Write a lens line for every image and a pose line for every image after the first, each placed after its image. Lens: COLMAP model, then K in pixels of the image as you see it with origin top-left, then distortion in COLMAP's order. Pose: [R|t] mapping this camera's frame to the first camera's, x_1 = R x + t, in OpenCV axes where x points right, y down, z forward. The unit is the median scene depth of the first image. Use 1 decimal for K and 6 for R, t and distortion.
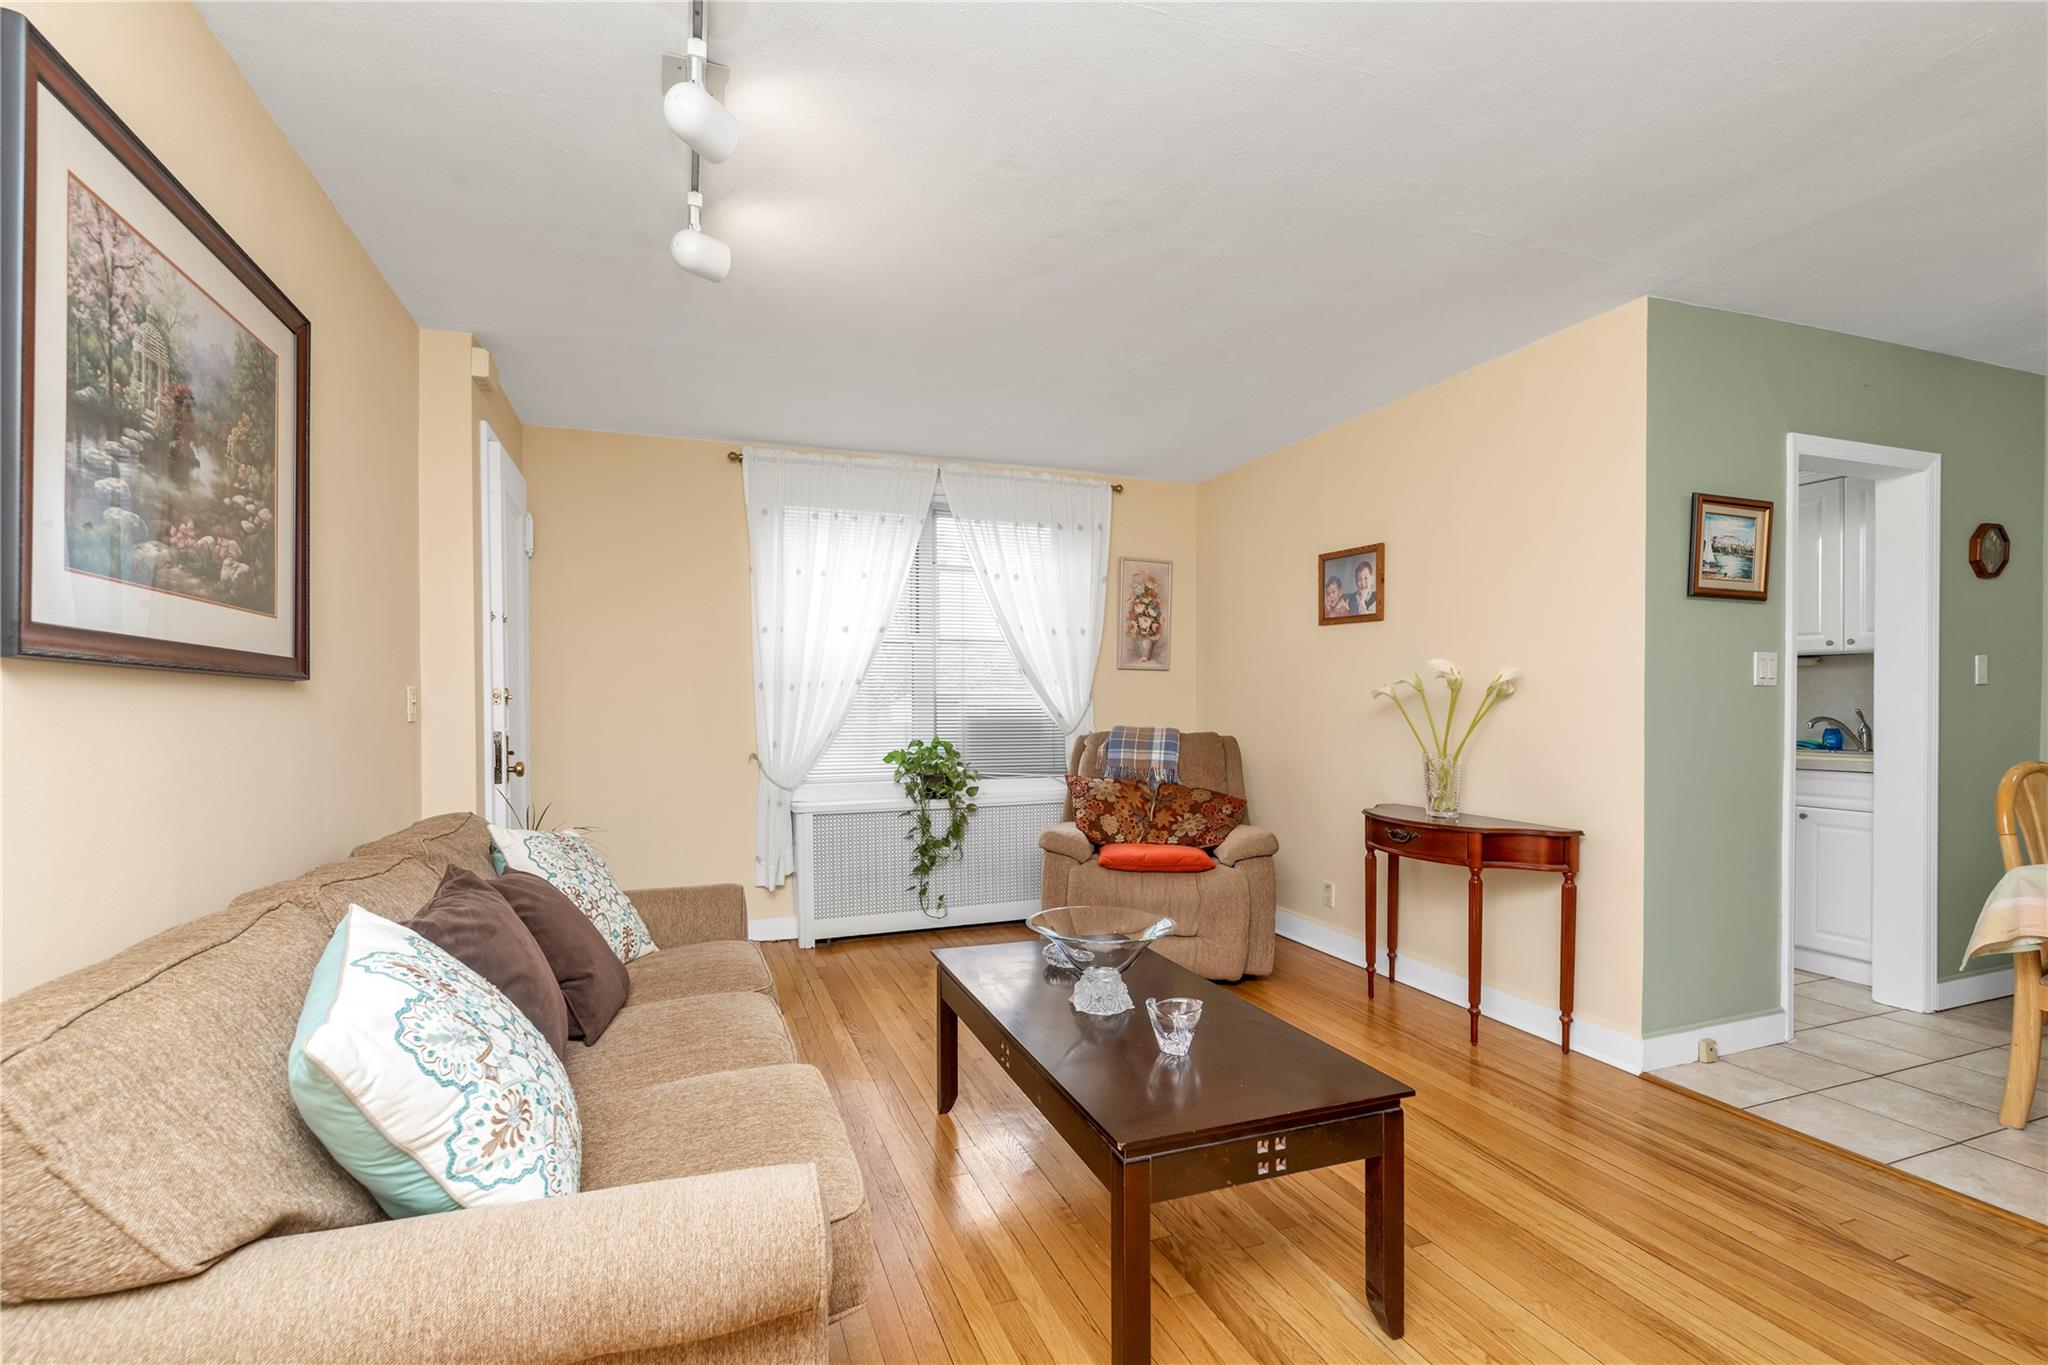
lens RADIAL K [[893.0, 0, 1019.0], [0, 893.0, 709.8], [0, 0, 1]] dist [-0.003379, 0.000229]
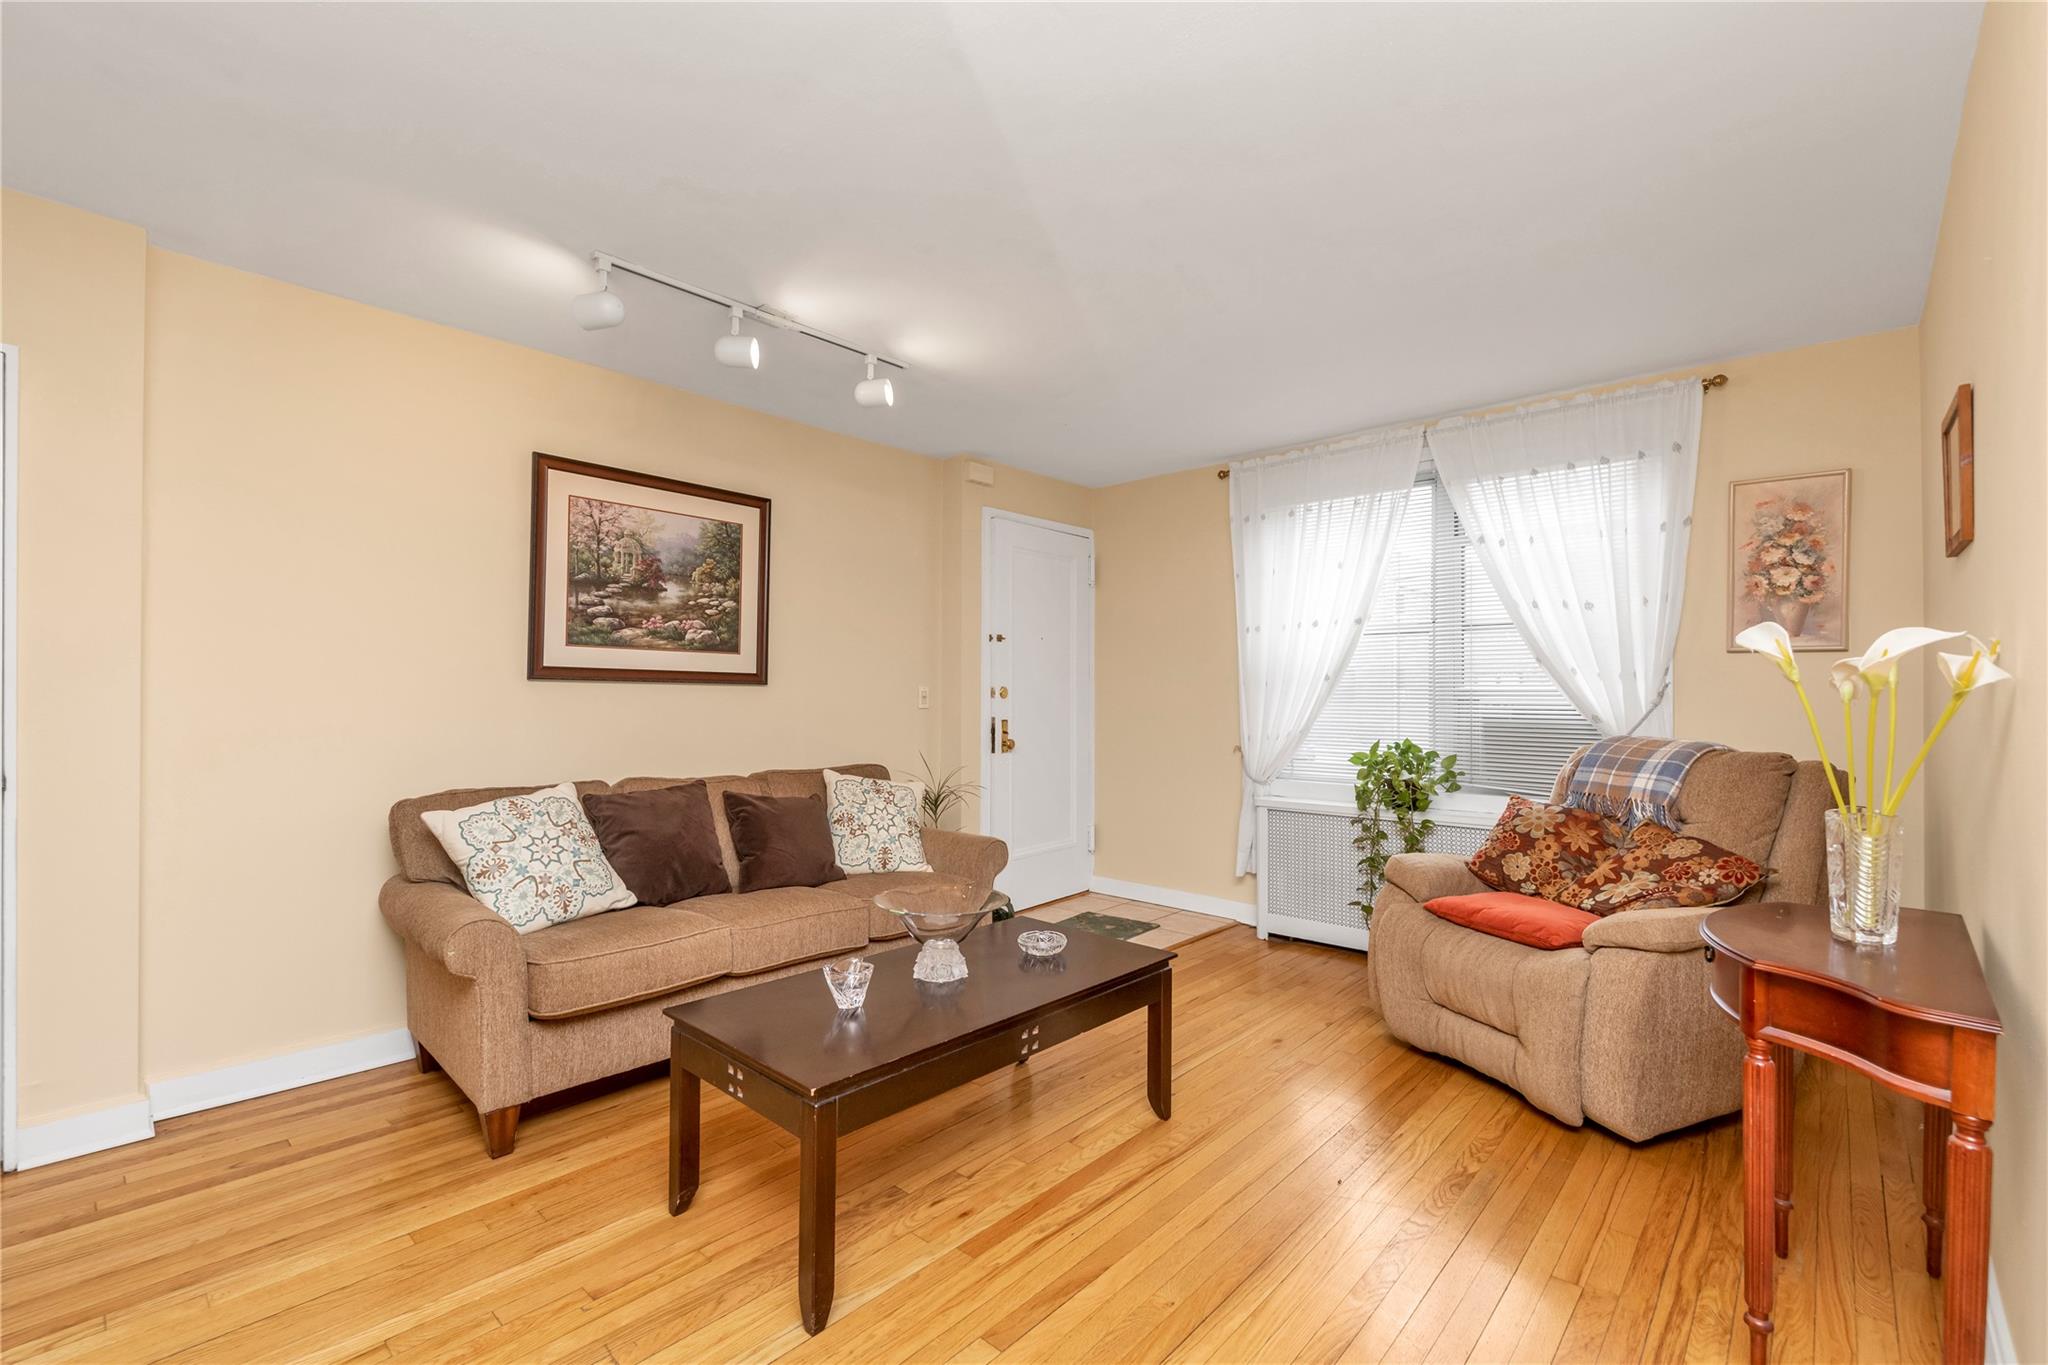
lens RADIAL K [[893.0, 0, 1024.1], [0, 893.0, 690.5], [0, 0, 1]] dist [-0.003379, 0.000229]
pose [[0.460161, -0.000873, -0.887835, 0.534492], [-0.013174, 0.999883, -0.007811, -0.005991], [0.887738, 0.015291, 0.460095, 0.276450]]
